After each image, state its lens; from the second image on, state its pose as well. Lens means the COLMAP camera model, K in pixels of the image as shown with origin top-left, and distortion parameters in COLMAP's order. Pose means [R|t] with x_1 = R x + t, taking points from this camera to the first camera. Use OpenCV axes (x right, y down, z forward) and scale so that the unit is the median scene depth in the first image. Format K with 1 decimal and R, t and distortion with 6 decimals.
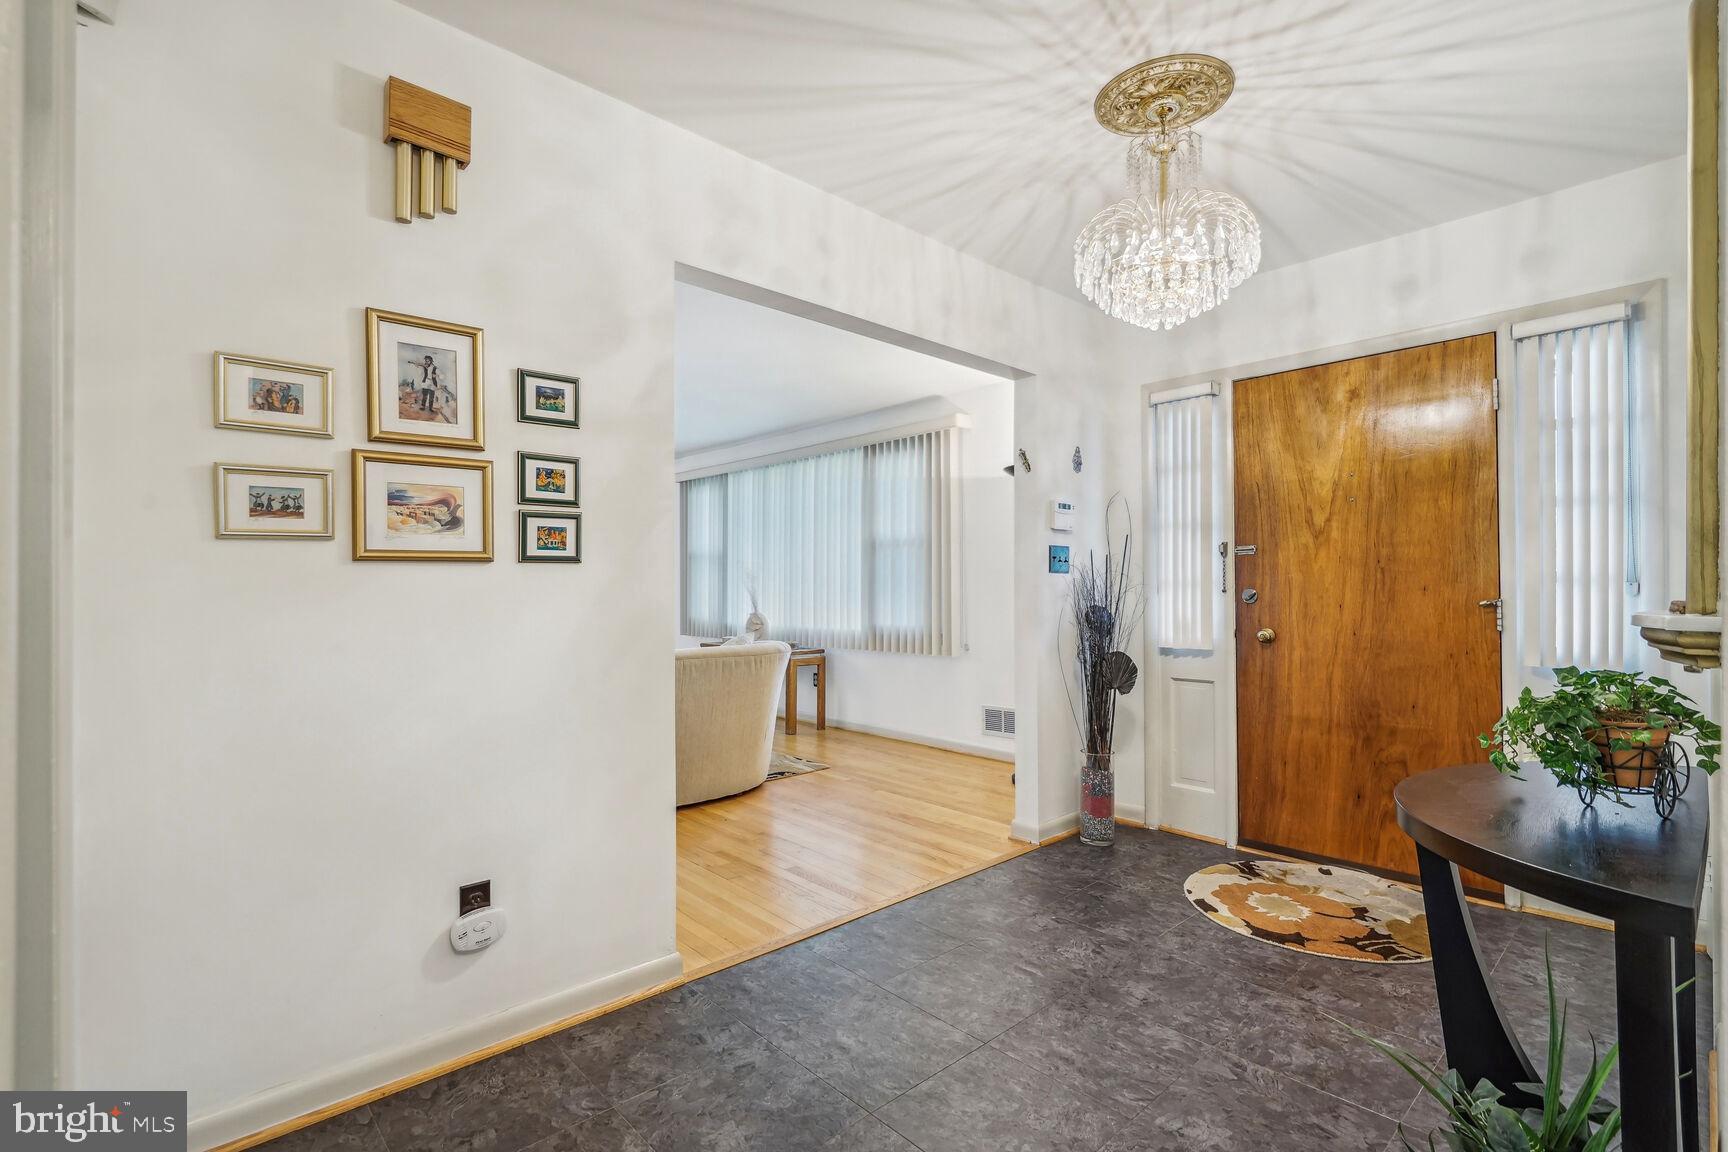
lens RADIAL K [[763.6, 0, 864.0], [0, 763.6, 576.0], [0, 0, 1]] dist [0.000045, -0.000060]
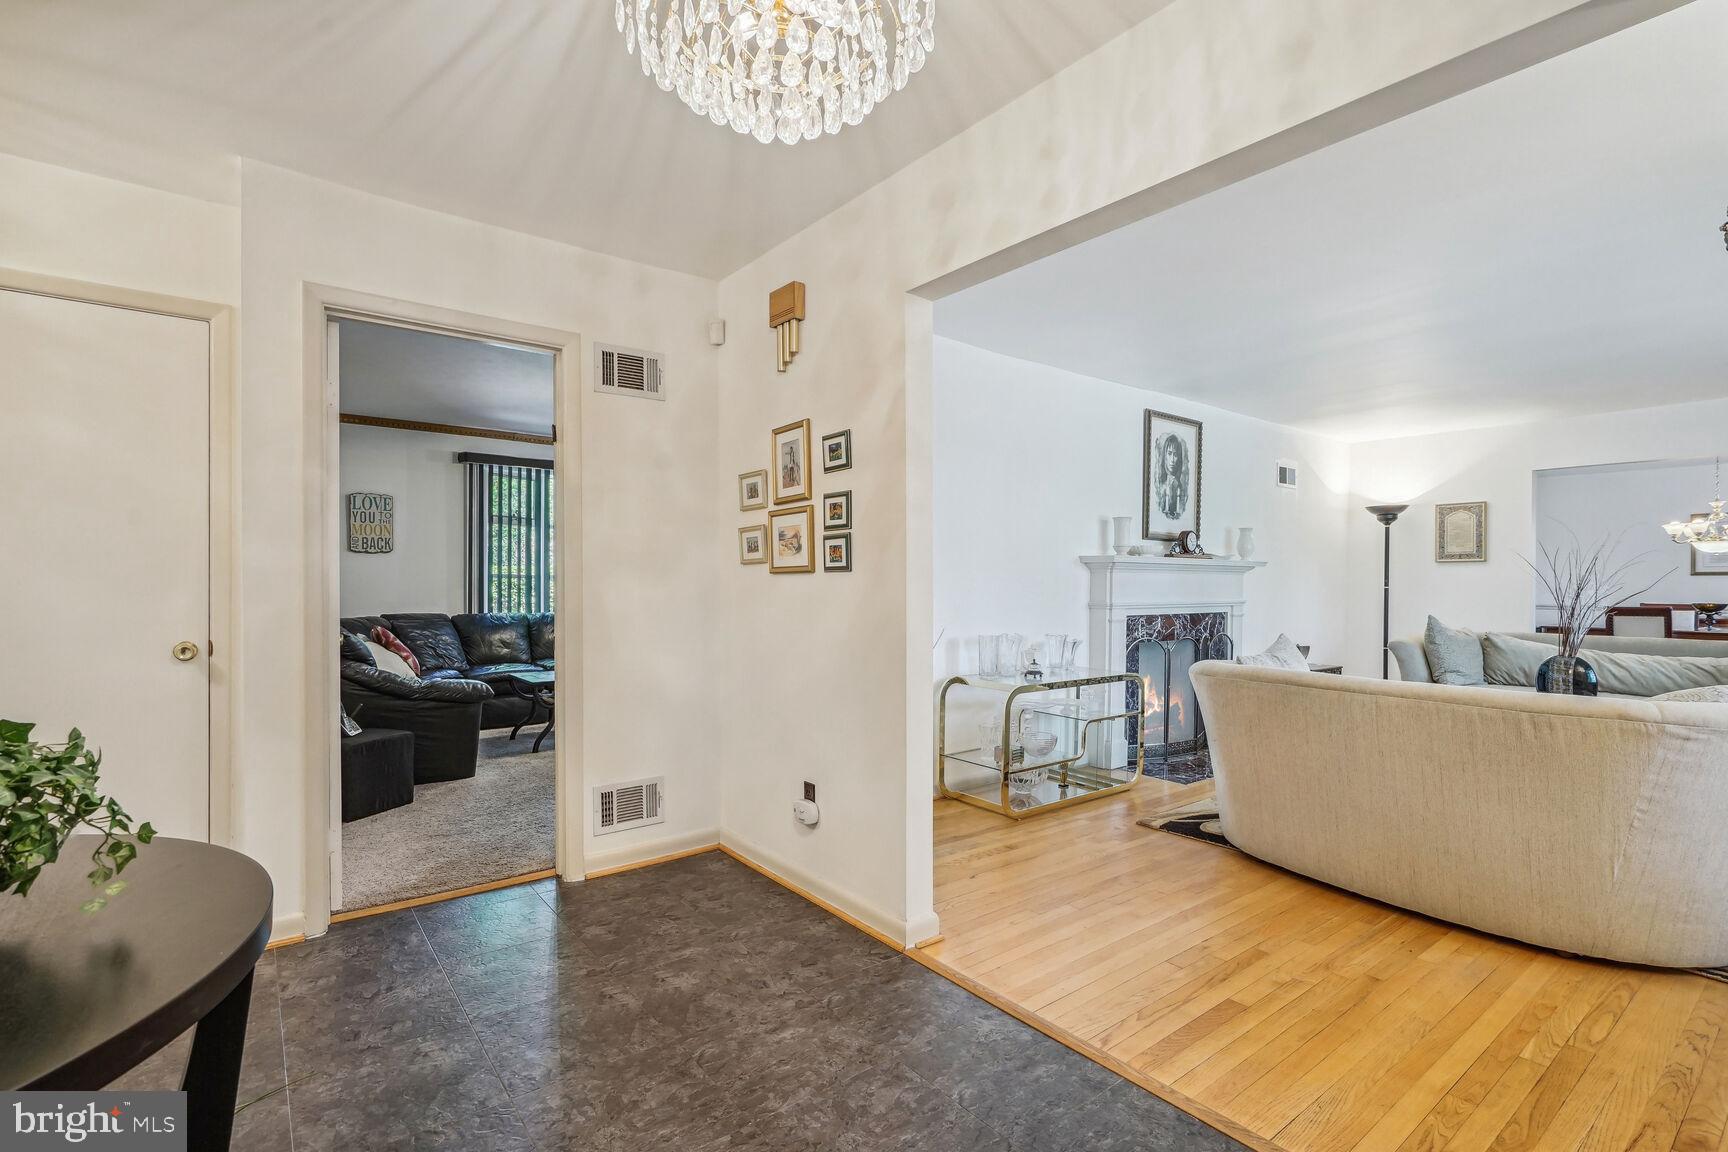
lens RADIAL K [[786.1, 0, 871.0], [0, 786.1, 584.3], [0, 0, 1]] dist [-0.001181, -0.000168]
pose [[-0.049035, 0.003224, -0.998792, 1.056638], [0.011296, 0.999933, 0.002673, 0.002495], [0.998733, -0.011151, -0.049068, 1.205437]]
